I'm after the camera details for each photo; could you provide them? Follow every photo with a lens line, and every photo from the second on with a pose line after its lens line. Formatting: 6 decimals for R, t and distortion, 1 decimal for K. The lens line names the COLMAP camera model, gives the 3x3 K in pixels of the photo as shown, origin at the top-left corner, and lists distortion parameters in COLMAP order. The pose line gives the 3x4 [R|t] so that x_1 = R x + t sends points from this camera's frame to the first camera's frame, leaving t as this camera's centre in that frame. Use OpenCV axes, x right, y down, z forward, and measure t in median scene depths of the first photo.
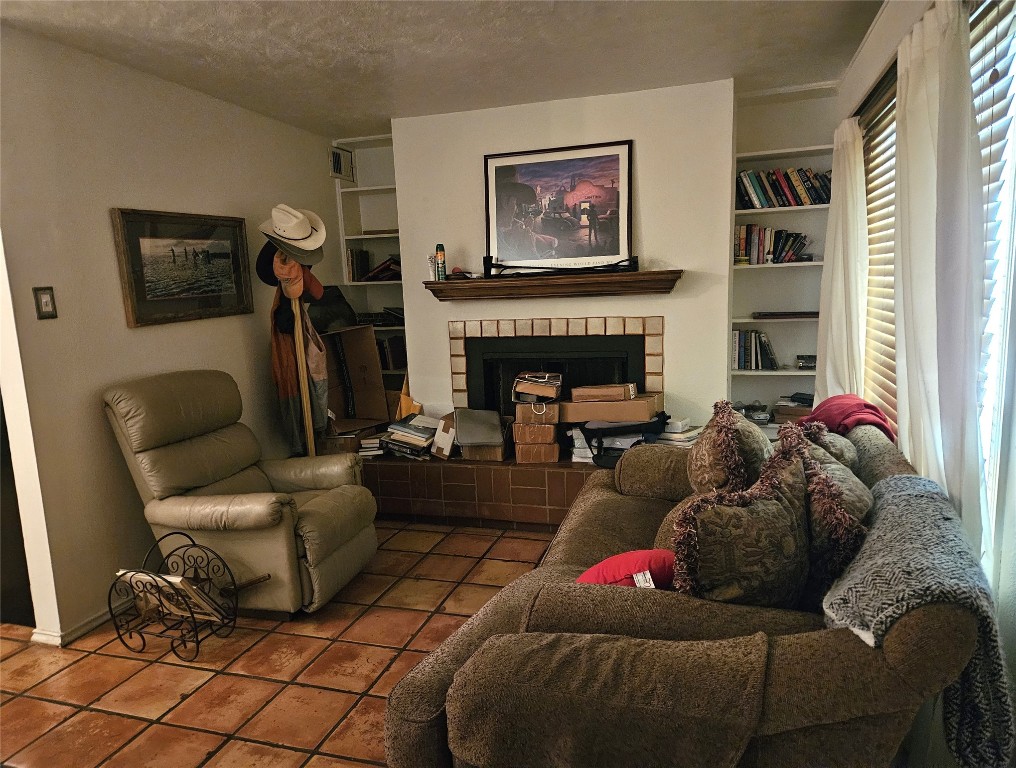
lens RADIAL K [[688.9, 0, 508.3], [0, 688.9, 383.2], [0, 0, 1]] dist [0.047599, 0.000824]
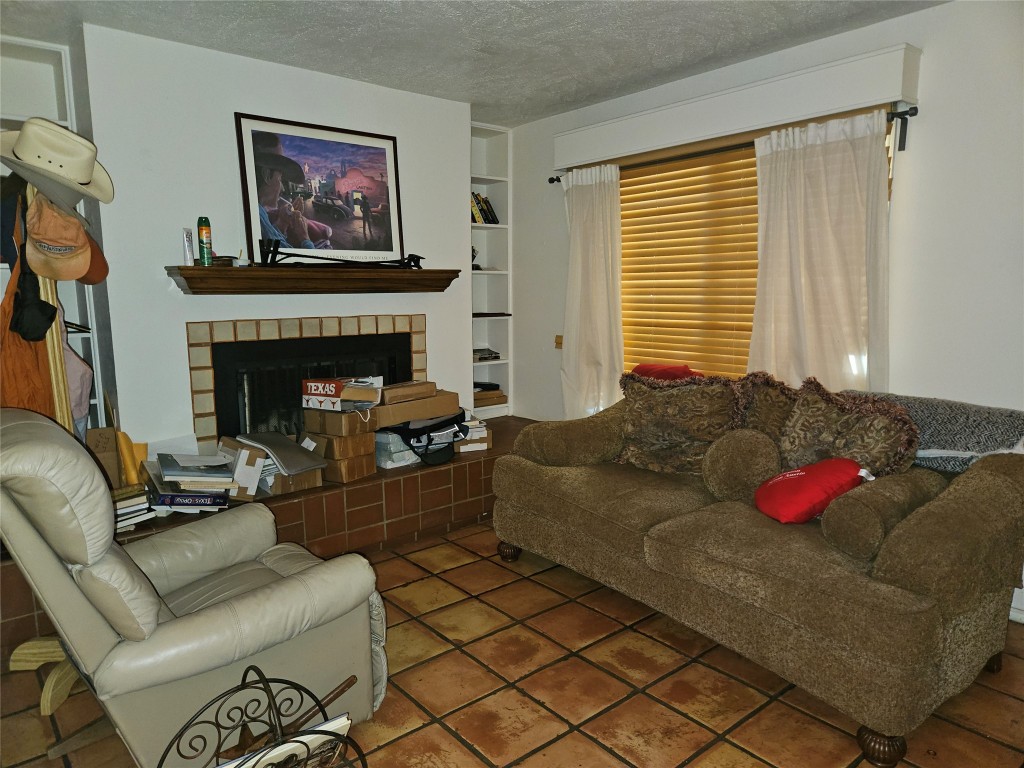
lens RADIAL K [[679.8, 0, 512.1], [0, 679.8, 383.3], [0, 0, 1]] dist [0.020099, -0.004799]
pose [[0.544889, -0.082893, 0.834401, -0.556774], [0.107885, 0.993761, 0.028273, -0.008979], [-0.831539, 0.074614, 0.550432, 0.337675]]
